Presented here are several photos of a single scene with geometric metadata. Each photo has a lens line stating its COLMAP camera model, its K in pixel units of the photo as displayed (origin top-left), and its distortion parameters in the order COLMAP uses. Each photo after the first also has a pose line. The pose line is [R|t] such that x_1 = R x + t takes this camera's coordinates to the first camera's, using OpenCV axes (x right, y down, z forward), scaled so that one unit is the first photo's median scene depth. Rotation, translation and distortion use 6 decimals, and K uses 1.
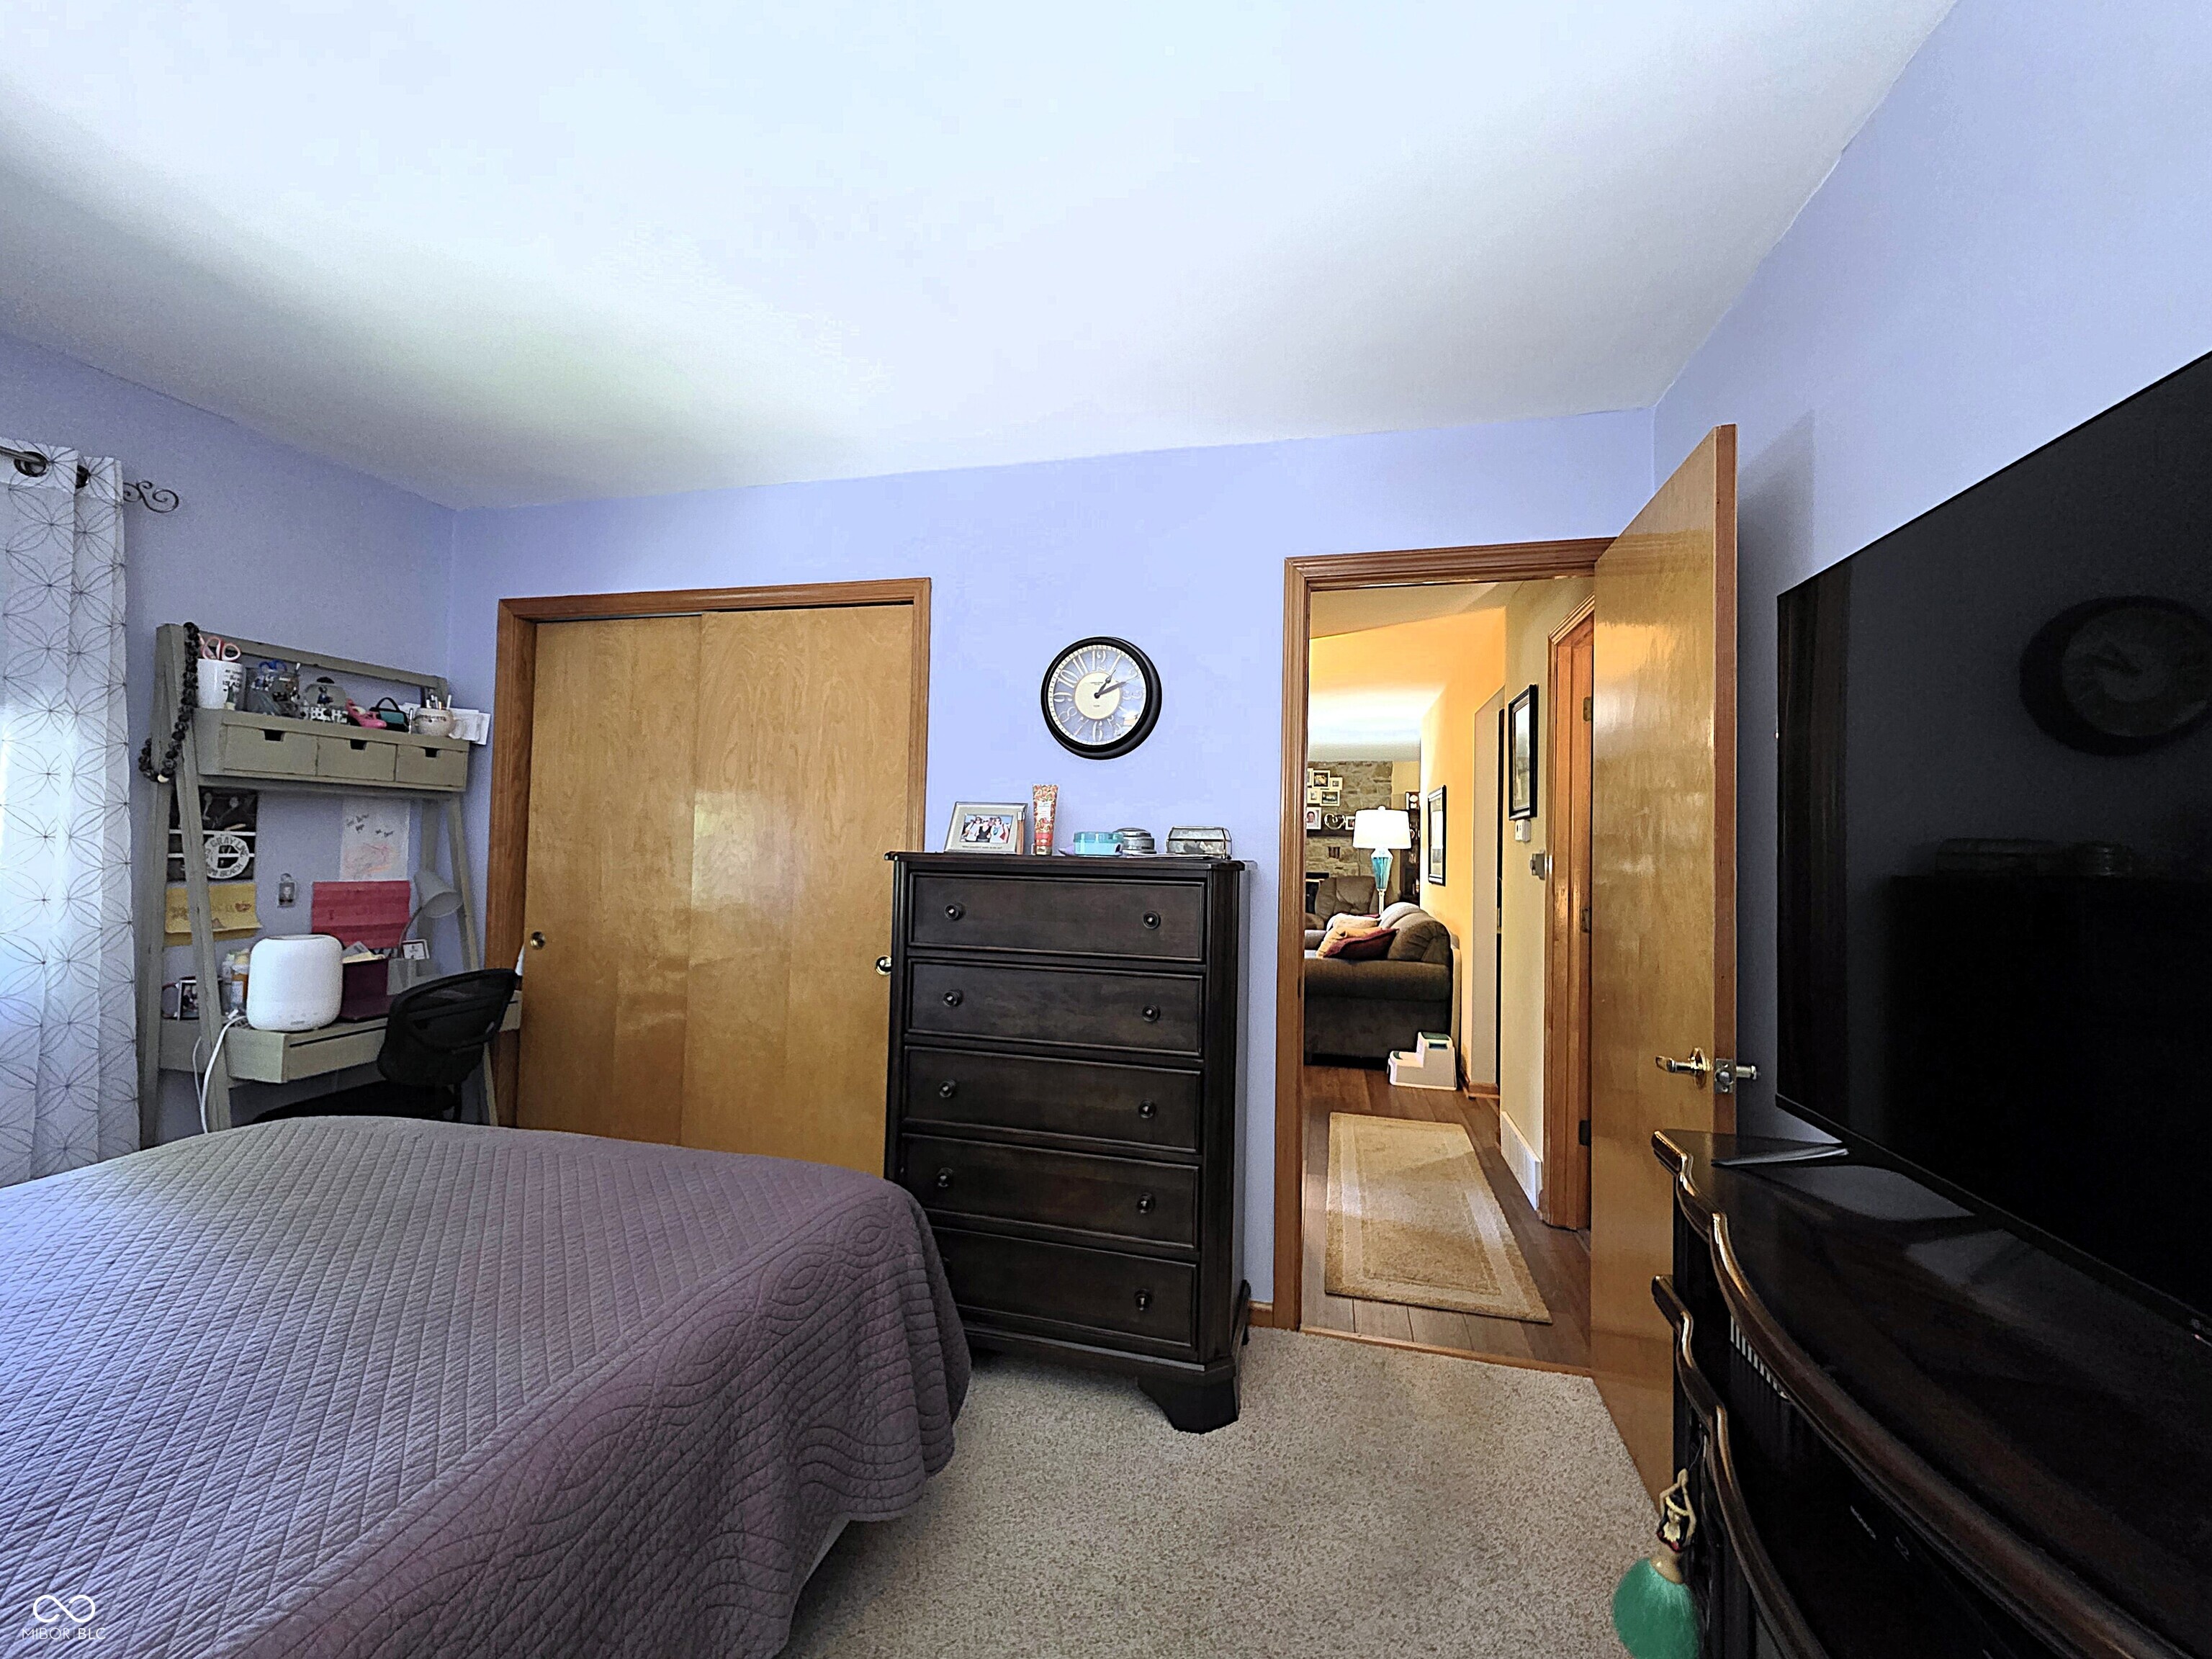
lens RADIAL K [[910.1, 0, 1106.0], [0, 910.1, 829.5], [0, 0, 1]] dist [-0.001452, -0.000446]
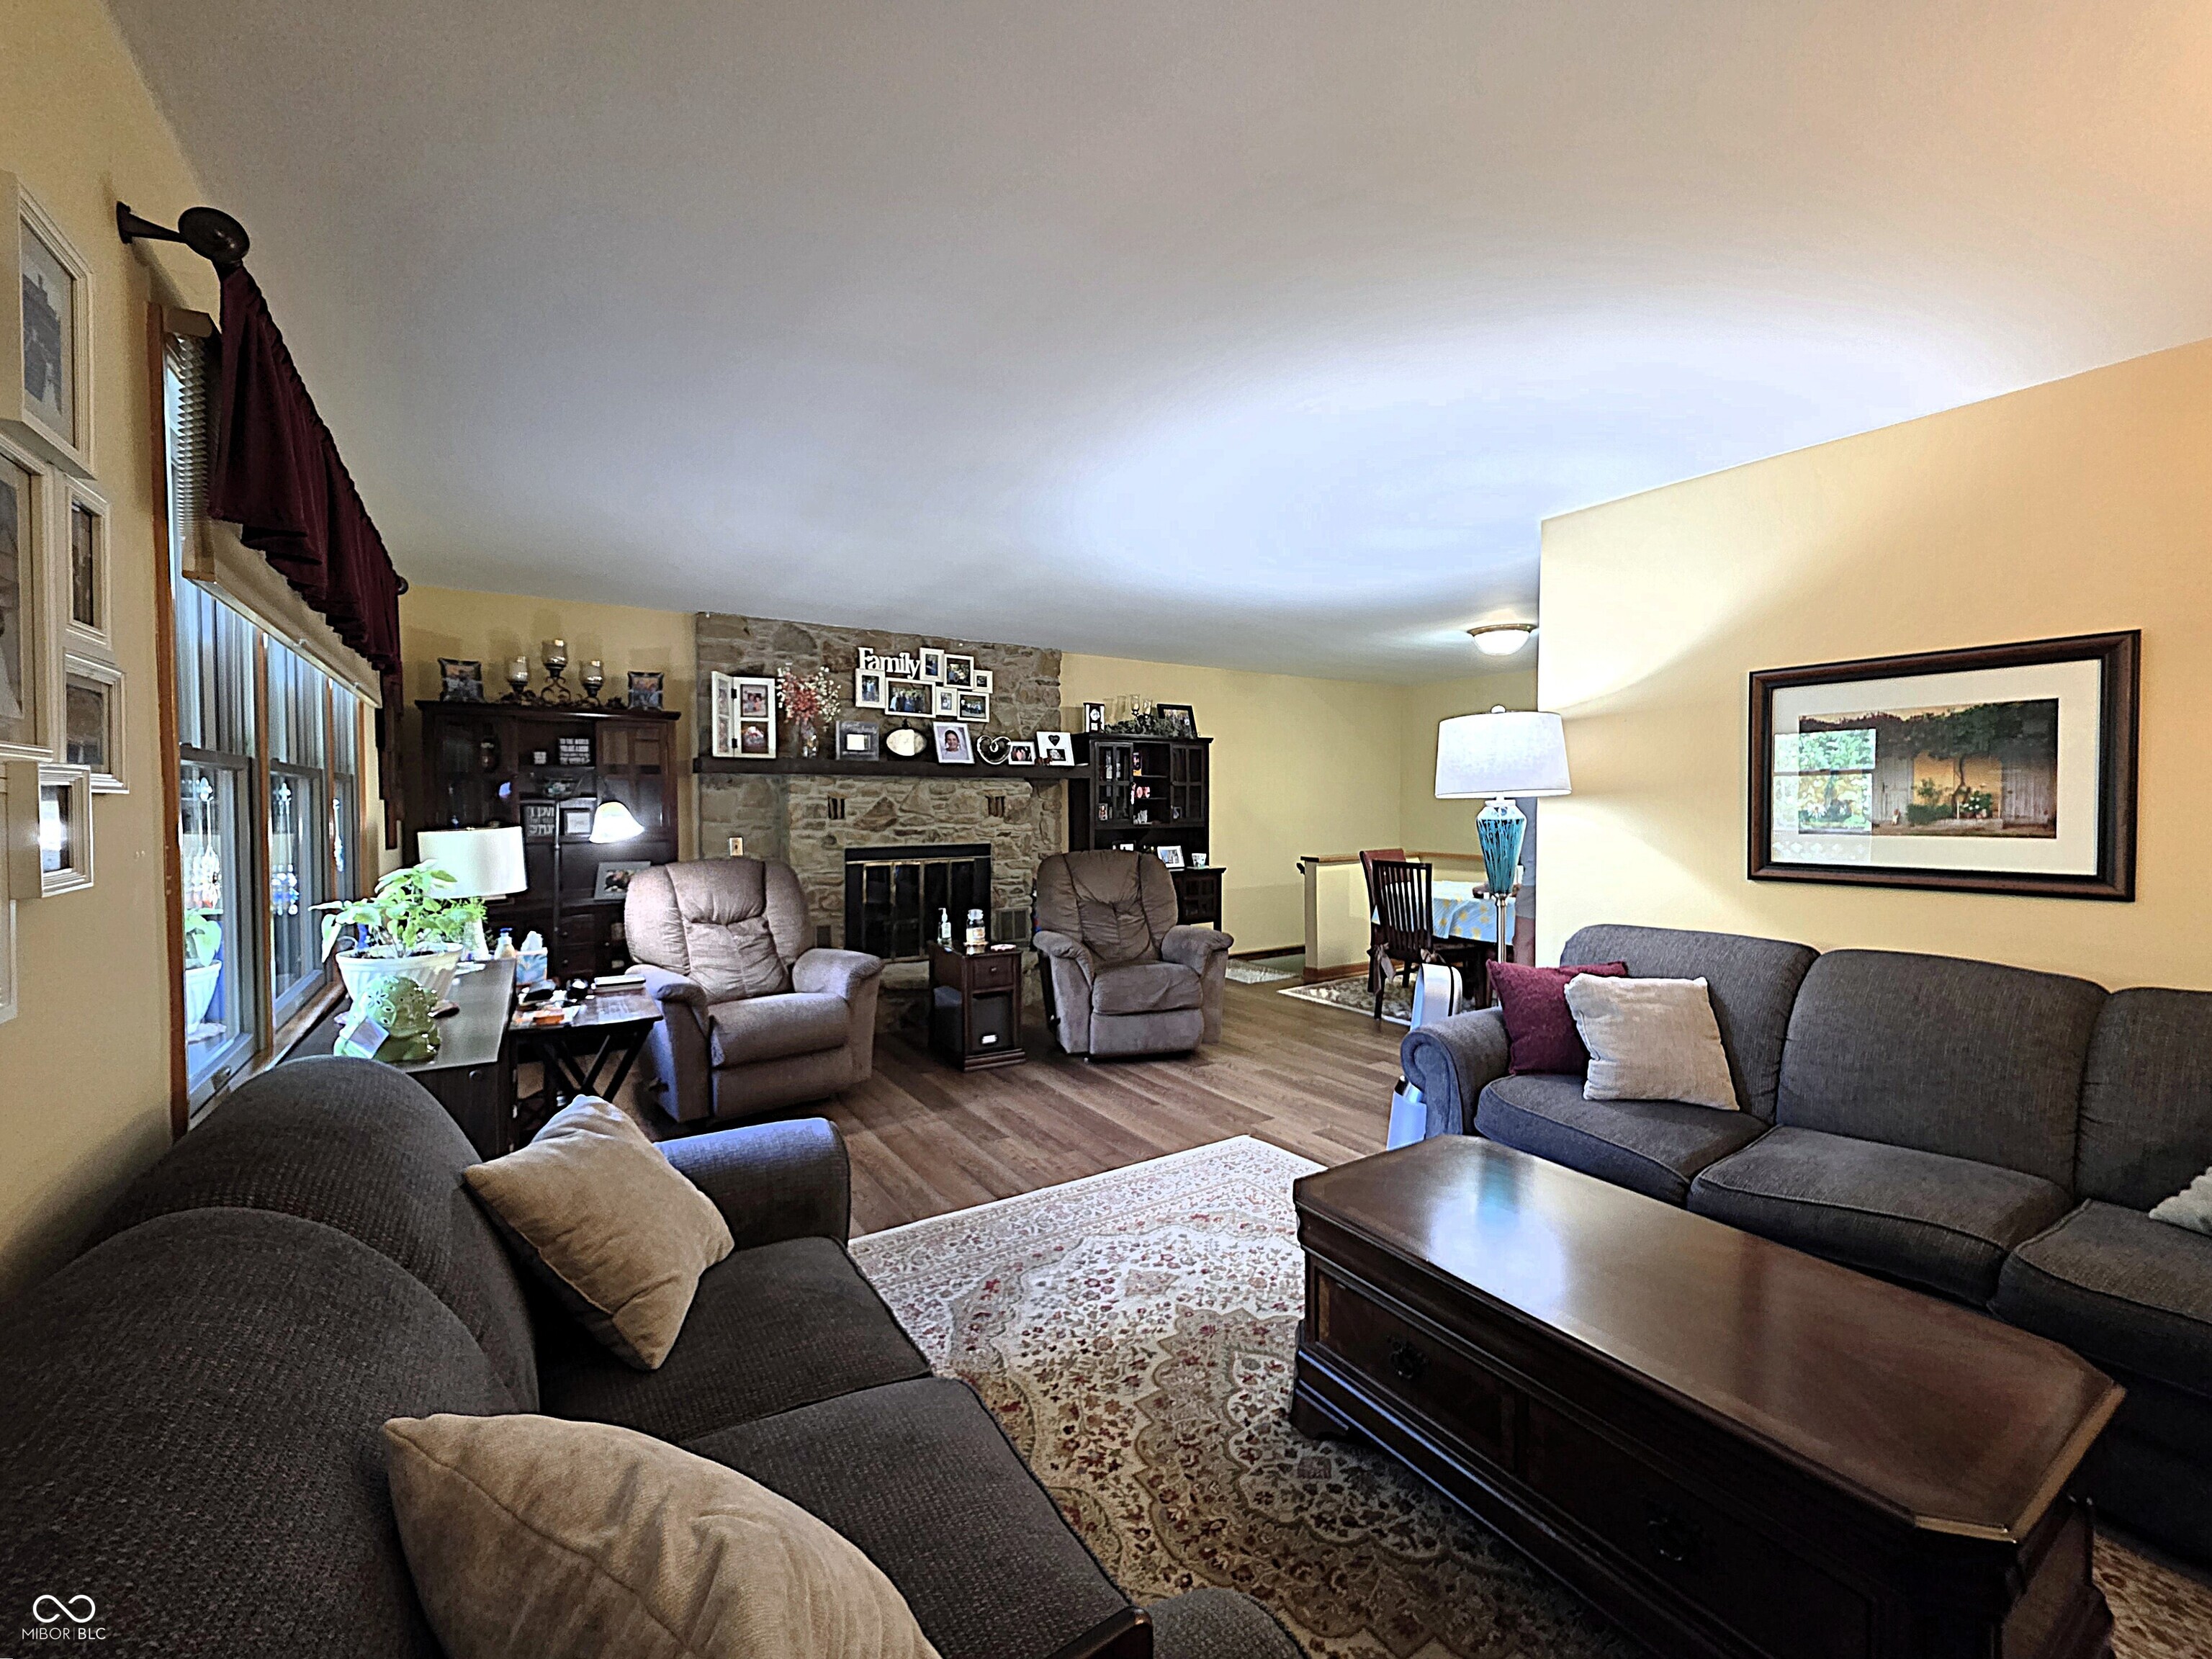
lens RADIAL K [[910.1, 0, 1106.0], [0, 910.1, 829.5], [0, 0, 1]] dist [-0.001452, -0.000446]
pose [[0.675884, -0.044406, 0.735669, -0.107484], [-0.001826, 0.998079, 0.061923, 0.004972], [-0.737005, -0.043196, 0.674505, 0.568898]]
